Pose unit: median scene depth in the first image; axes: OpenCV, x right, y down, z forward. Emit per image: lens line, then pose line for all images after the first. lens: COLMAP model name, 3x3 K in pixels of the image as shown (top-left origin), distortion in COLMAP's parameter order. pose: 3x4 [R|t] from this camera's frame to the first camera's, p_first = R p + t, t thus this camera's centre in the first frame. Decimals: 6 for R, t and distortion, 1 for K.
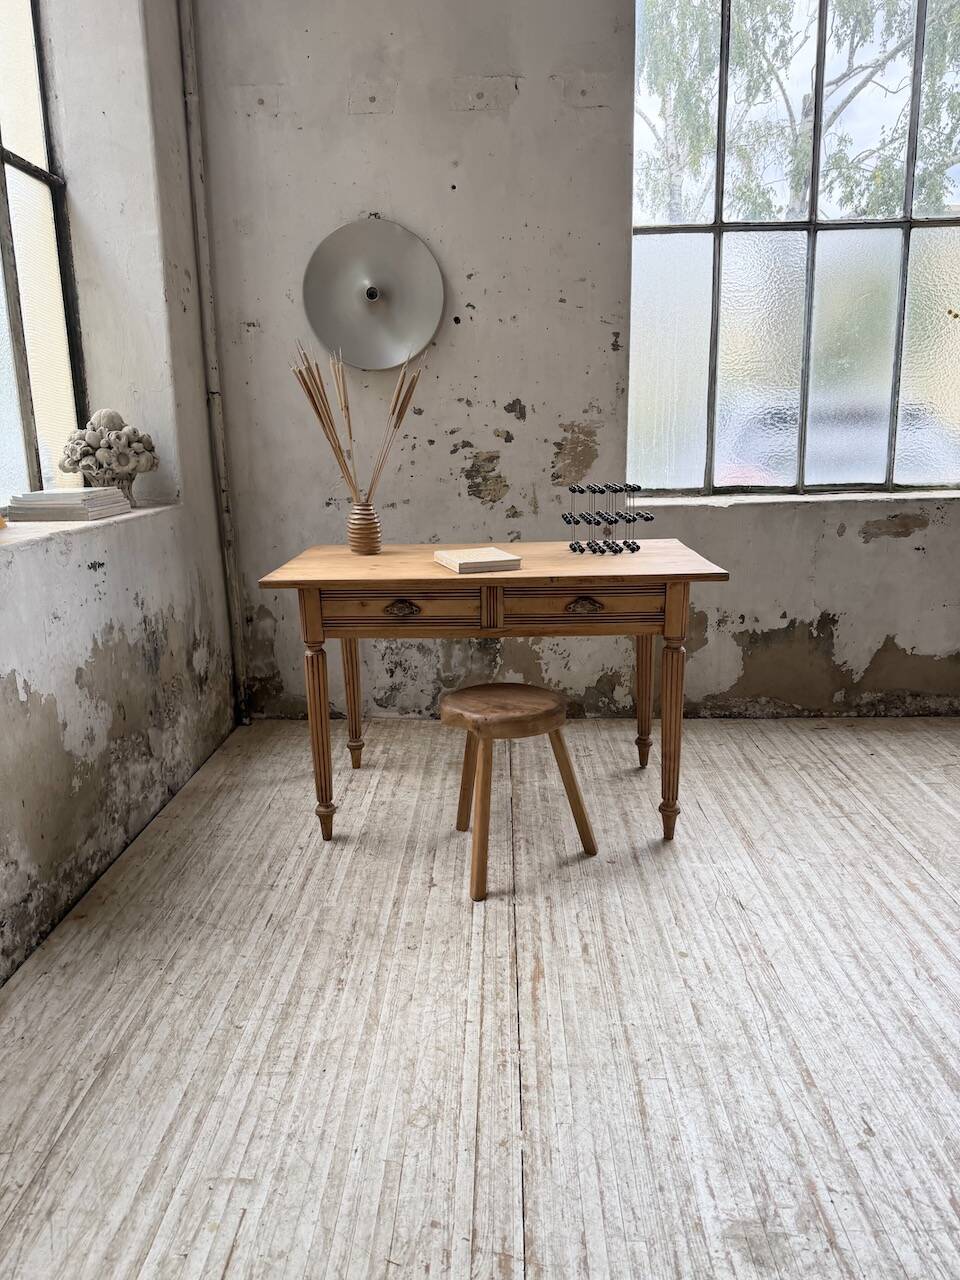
lens RADIAL K [[894.8, 0, 471.8], [0, 894.8, 623.8], [0, 0, 1]] dist [0.109602, -0.174886]
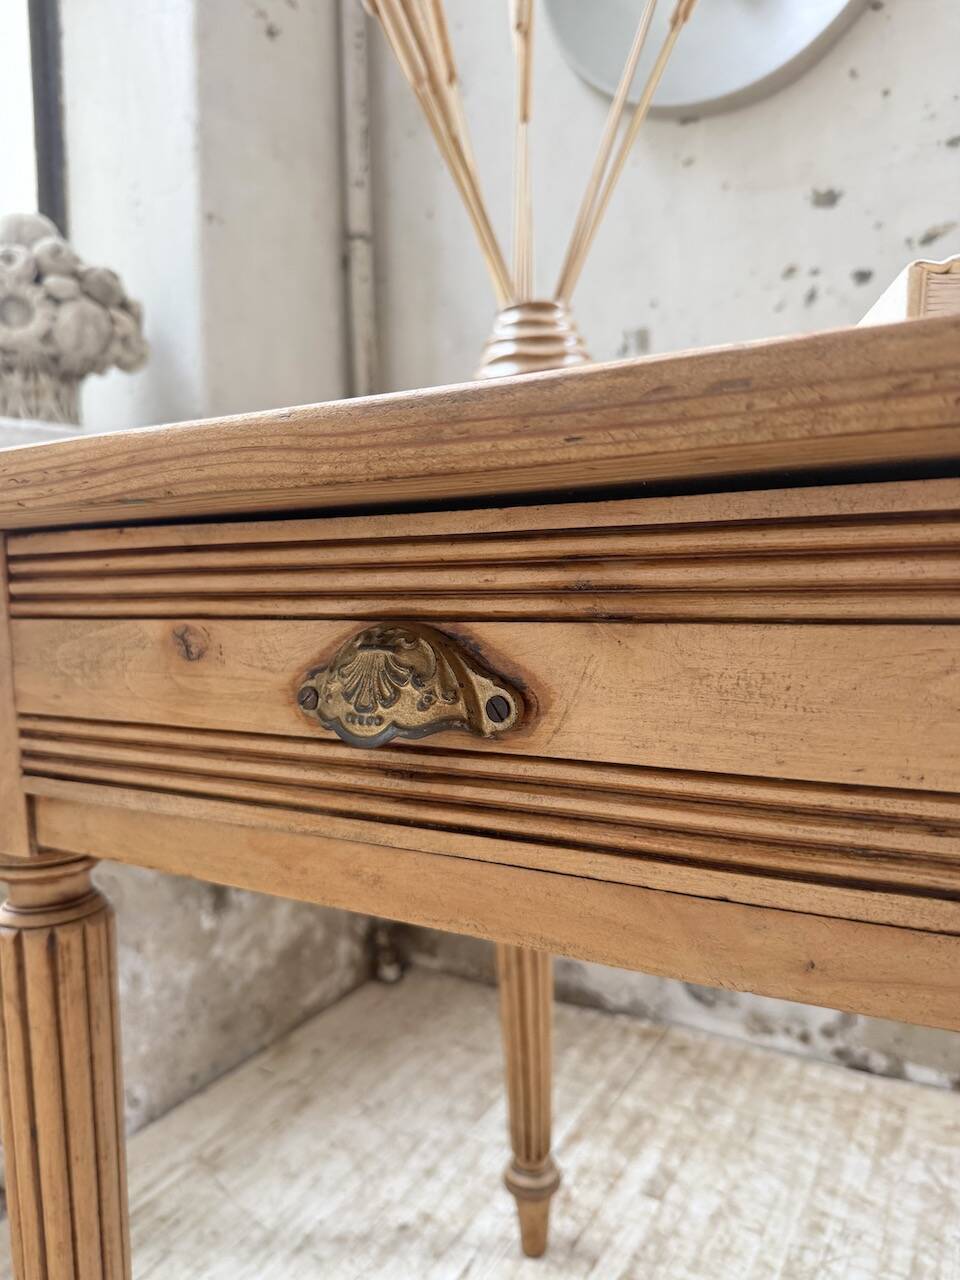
lens RADIAL K [[938.2, 0, 474.6], [0, 938.2, 631.3], [0, 0, 1]] dist [-0.001059, -0.032368]
pose [[0.886285, 0.022446, -0.462597, -0.006474], [-0.086406, 0.989302, -0.117541, -0.007867], [0.455010, 0.144146, 0.878742, 0.684602]]
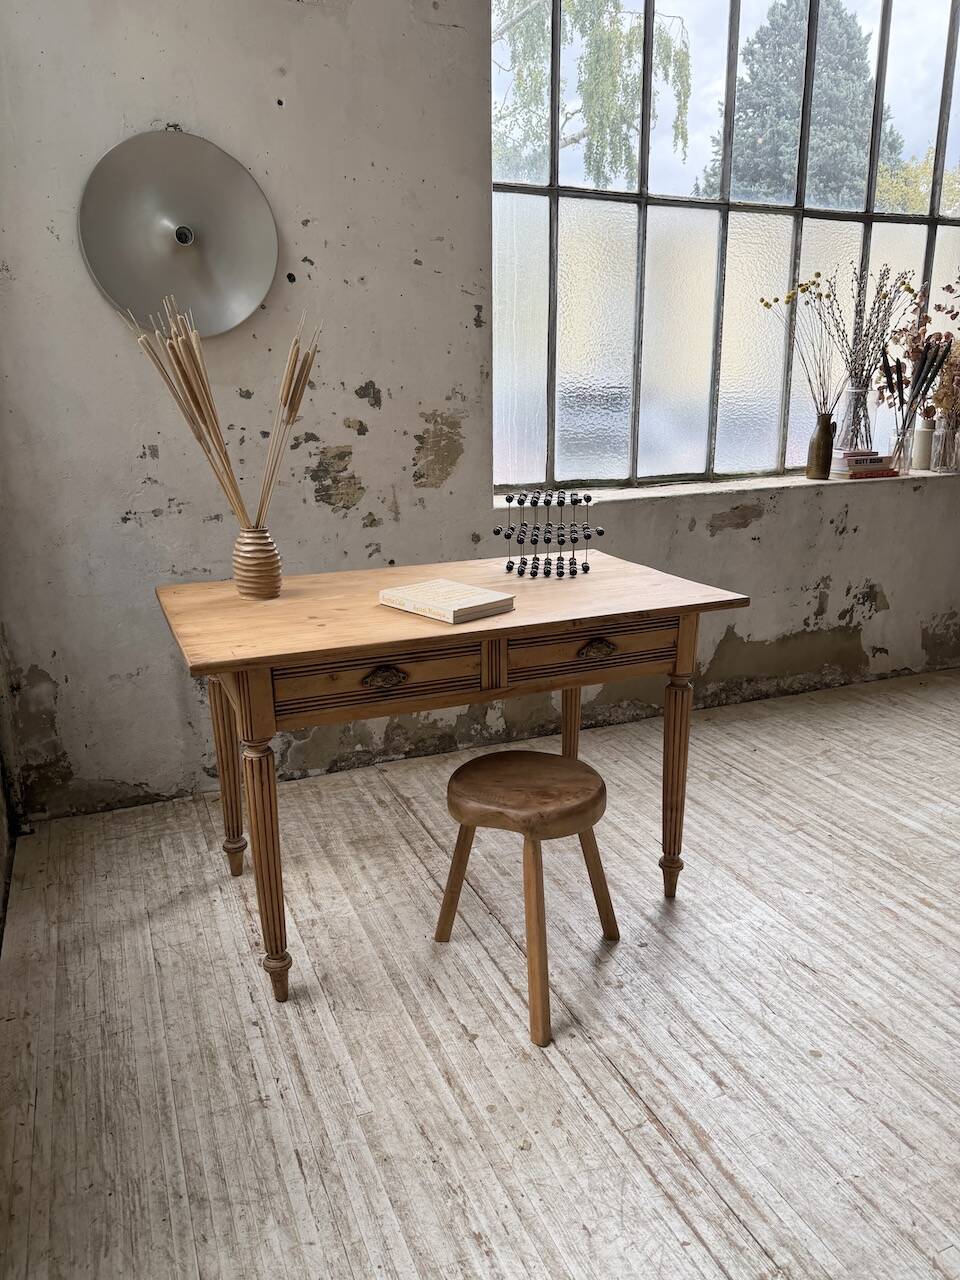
lens RADIAL K [[898.4, 0, 479.4], [0, 898.4, 638.8], [0, 0, 1]] dist [0.090707, -0.143096]
pose [[0.904421, -0.100728, 0.414581, -0.240878], [0.078373, 0.994419, 0.070635, -0.074291], [-0.419382, -0.031392, 0.907267, 0.227726]]
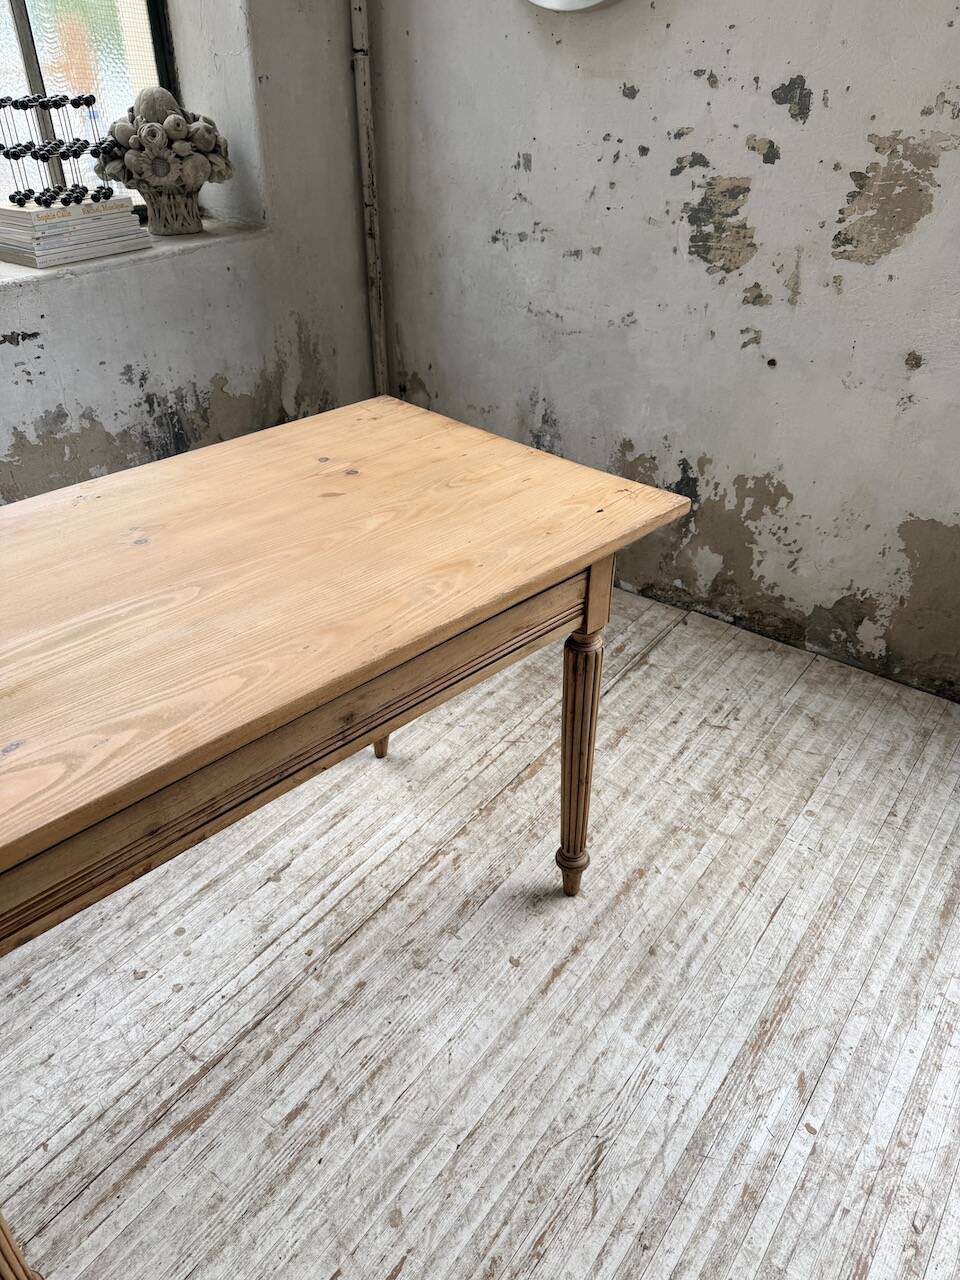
lens RADIAL K [[915.7, 0, 472.6], [0, 915.7, 642.1], [0, 0, 1]] dist [0.006251, -0.017525]
pose [[0.817381, 0.333302, -0.469892, 0.277310], [-0.133339, 0.902951, 0.408535, -0.155263], [0.560455, -0.271274, 0.782497, 0.415537]]
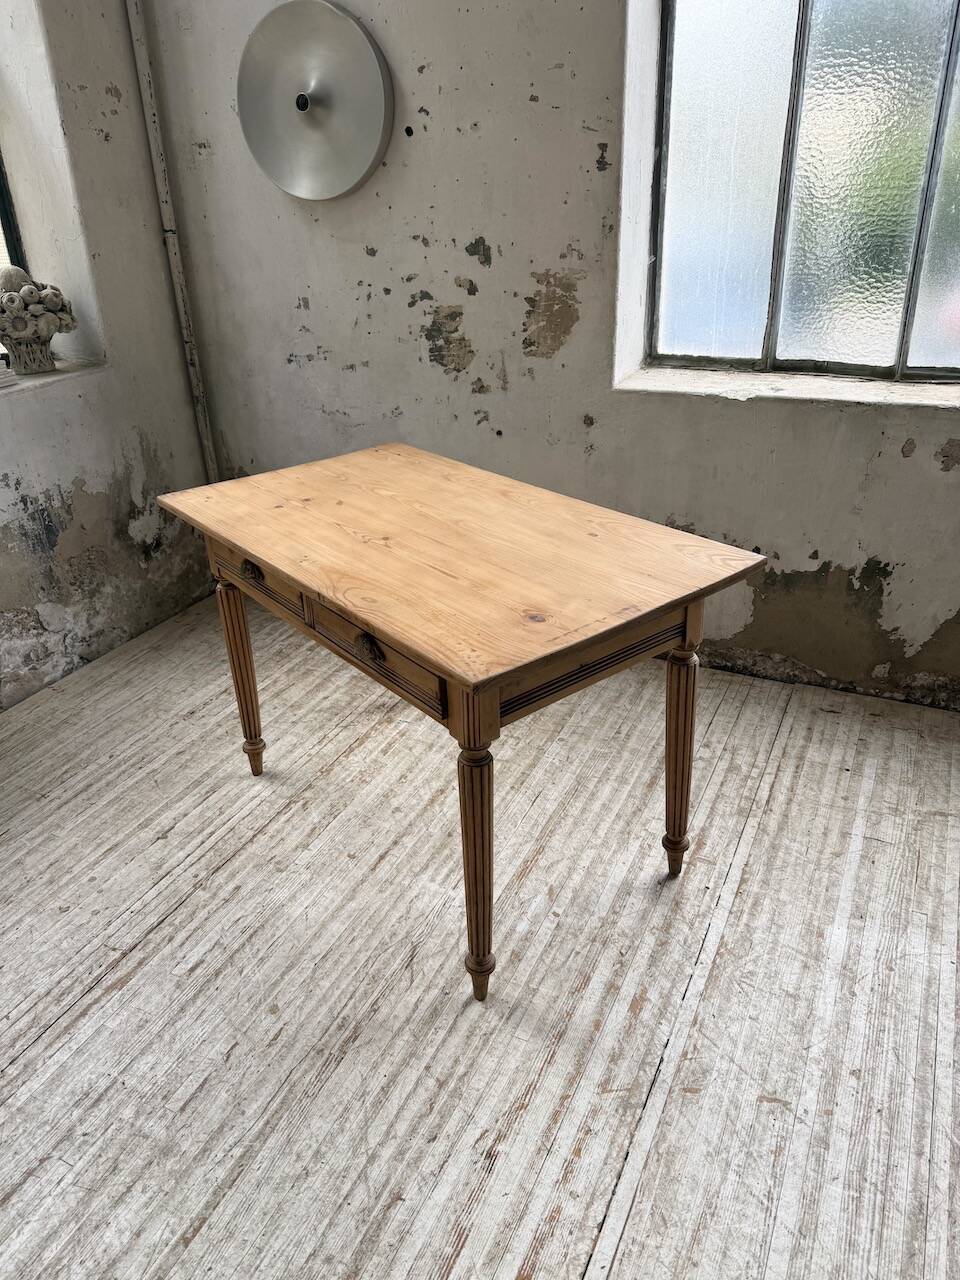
lens RADIAL K [[908.4, 0, 471.8], [0, 908.4, 640.3], [0, 0, 1]] dist [0.020529, -0.042007]
pose [[0.911321, 0.173895, -0.373168, 0.427783], [-0.067277, 0.957134, 0.281723, -0.149840], [0.406162, -0.231635, 0.883956, 0.244930]]
